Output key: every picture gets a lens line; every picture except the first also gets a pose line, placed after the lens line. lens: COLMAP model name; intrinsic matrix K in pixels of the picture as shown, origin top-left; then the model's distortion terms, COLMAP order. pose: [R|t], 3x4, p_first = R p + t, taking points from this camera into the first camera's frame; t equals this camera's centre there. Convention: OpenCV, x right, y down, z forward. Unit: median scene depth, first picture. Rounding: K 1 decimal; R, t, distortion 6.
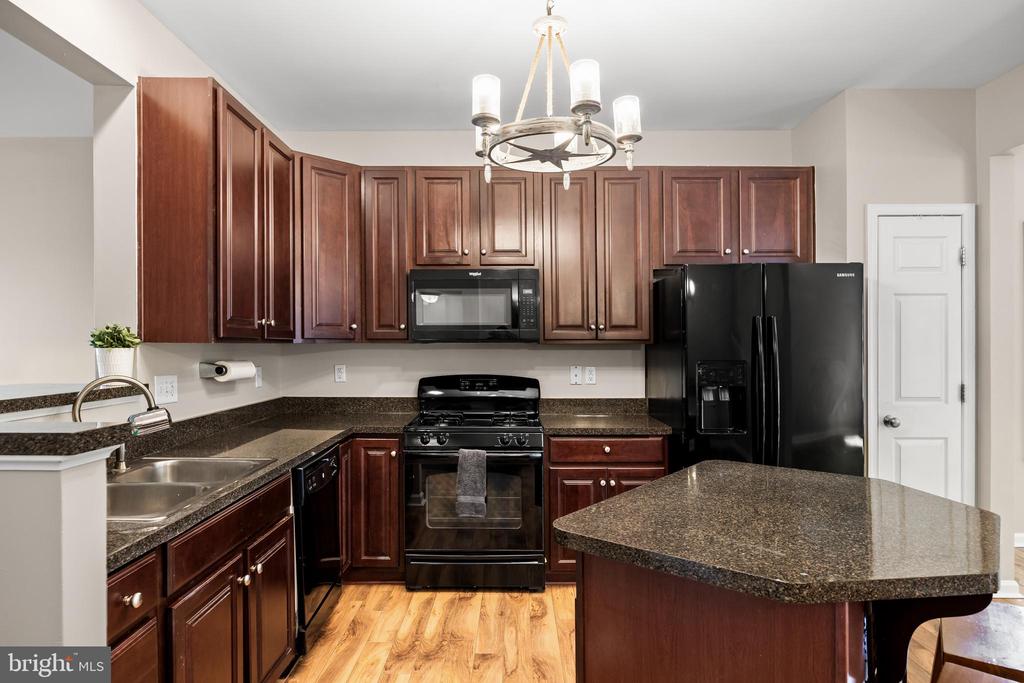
lens RADIAL K [[569.6, 0, 512.0], [0, 569.6, 341.5], [0, 0, 1]] dist [-0.000040, -0.000051]
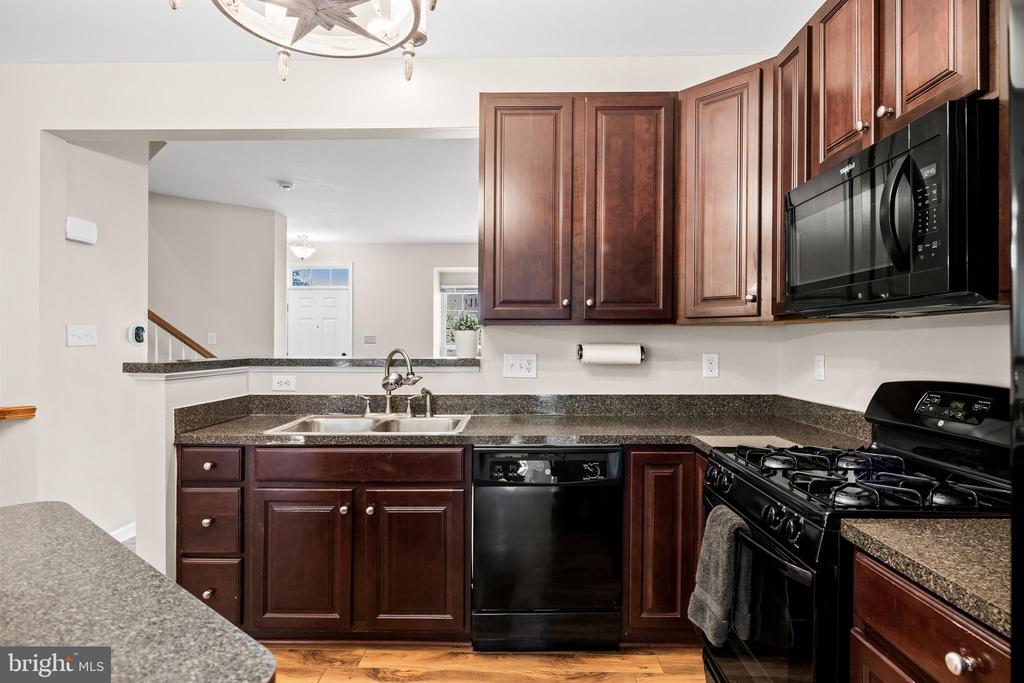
lens RADIAL K [[579.7, 0, 506.5], [0, 579.7, 338.6], [0, 0, 1]] dist [-0.000984, 0.000359]
pose [[-0.015482, -0.002138, -0.999878, 0.476876], [0.011133, 0.999935, -0.002310, 0.024598], [0.999818, -0.011168, -0.015457, 0.798800]]
